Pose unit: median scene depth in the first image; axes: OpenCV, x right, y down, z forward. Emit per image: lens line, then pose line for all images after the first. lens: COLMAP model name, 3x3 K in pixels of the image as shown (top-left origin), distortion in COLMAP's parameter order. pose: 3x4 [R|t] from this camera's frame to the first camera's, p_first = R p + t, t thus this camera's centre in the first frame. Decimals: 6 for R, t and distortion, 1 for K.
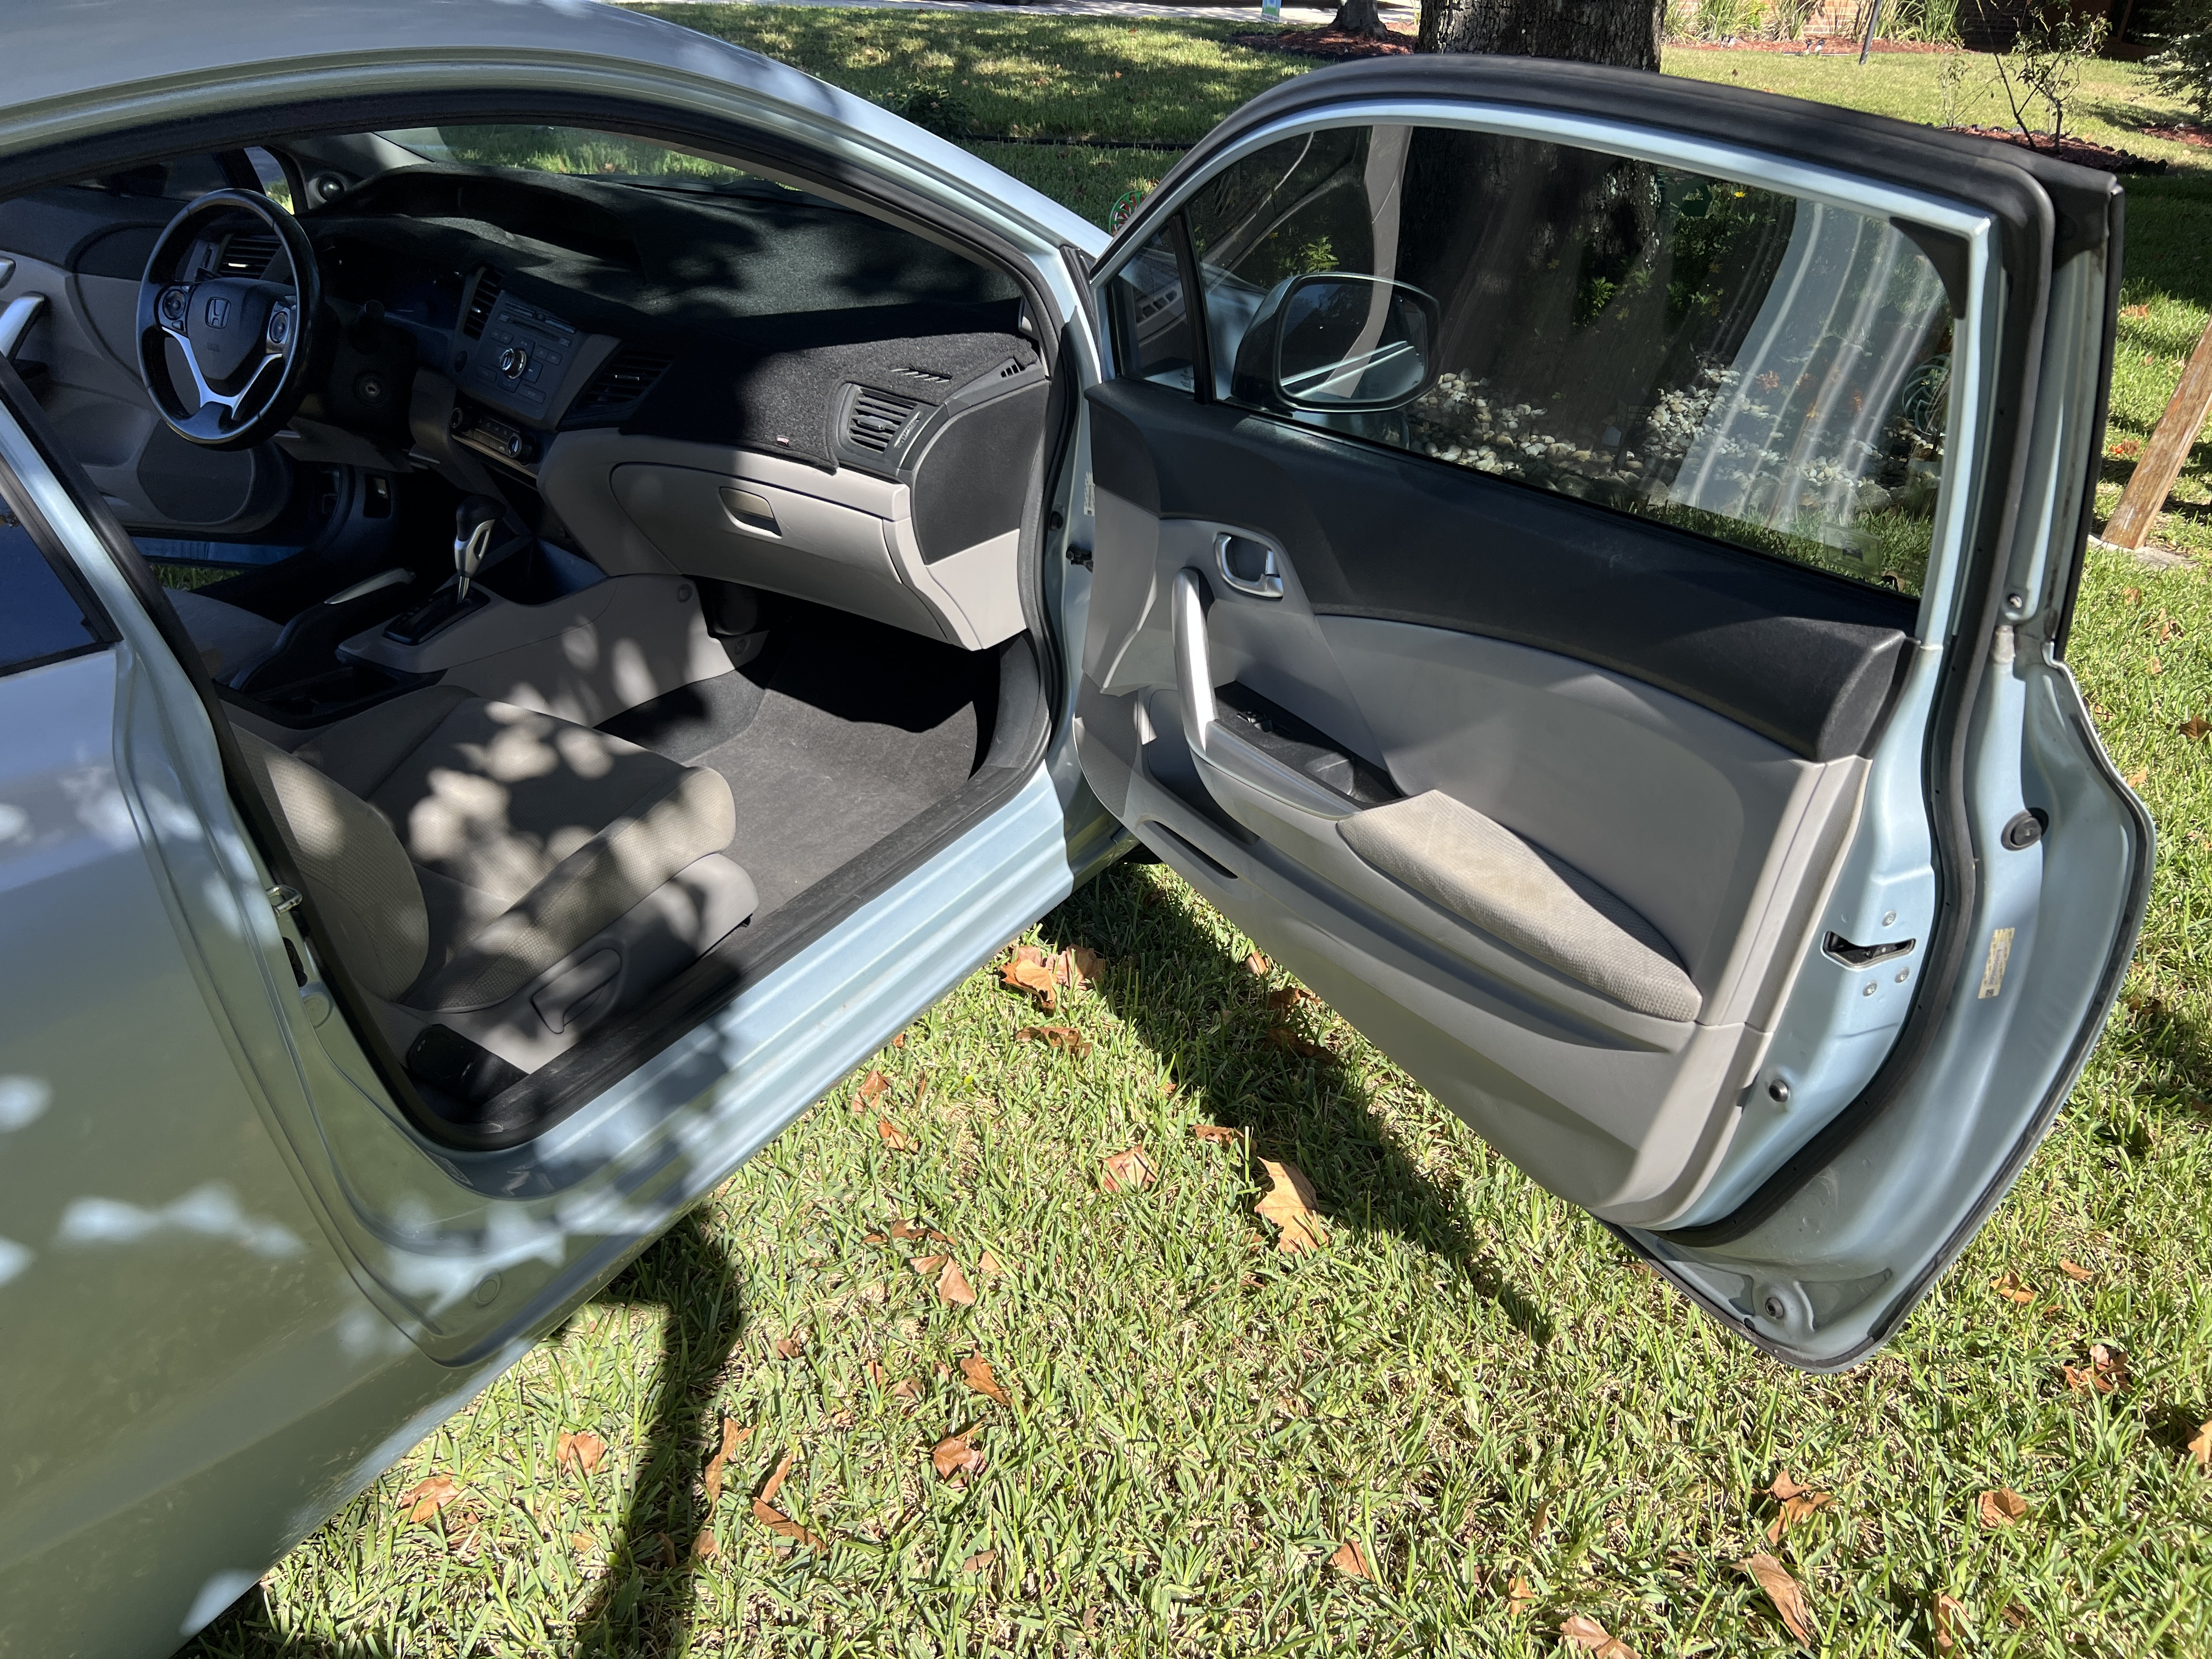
lens RADIAL K [[1641.6, 0, 1103.4], [0, 1641.6, 830.3], [0, 0, 1]] dist [0.003046, -0.004718]
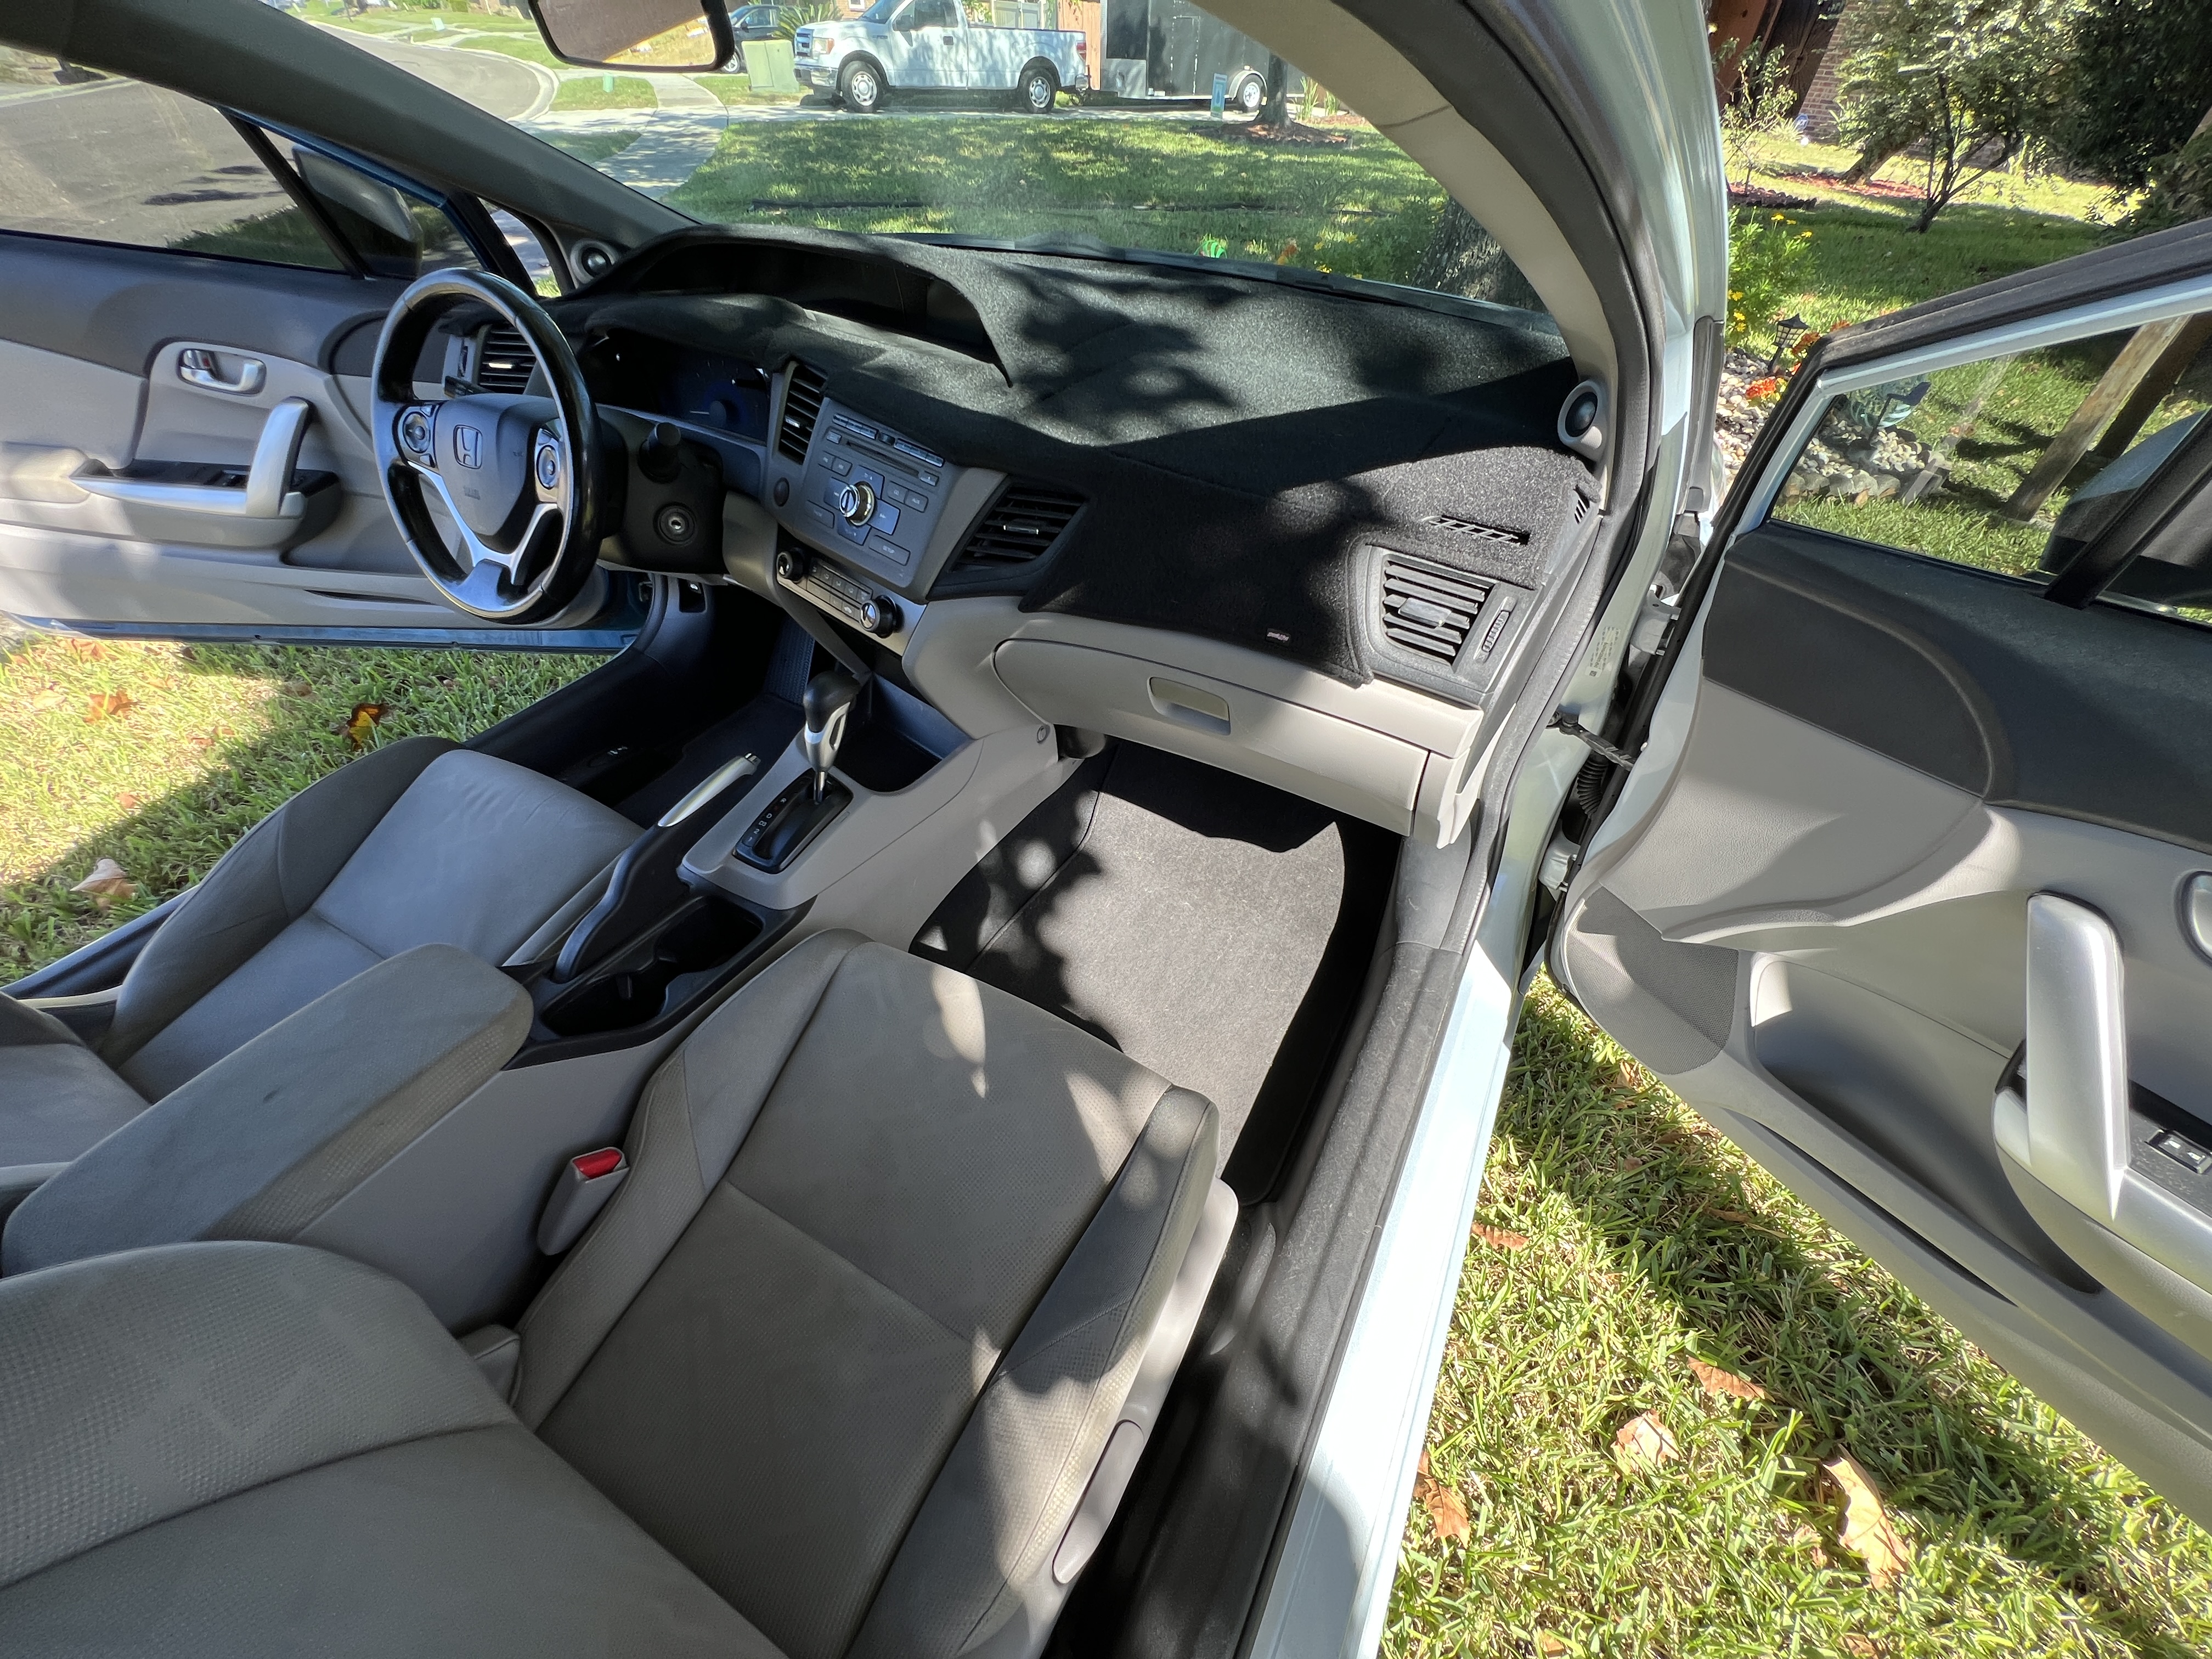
lens RADIAL K [[881.3, 0, 1101.1], [0, 881.3, 838.4], [0, 0, 1]] dist [-0.001862, 0.000452]
pose [[0.999343, -0.036044, -0.003814, -0.245130], [0.036013, 0.975541, 0.216849, -0.213649], [-0.004096, -0.216844, 0.976198, 0.551562]]
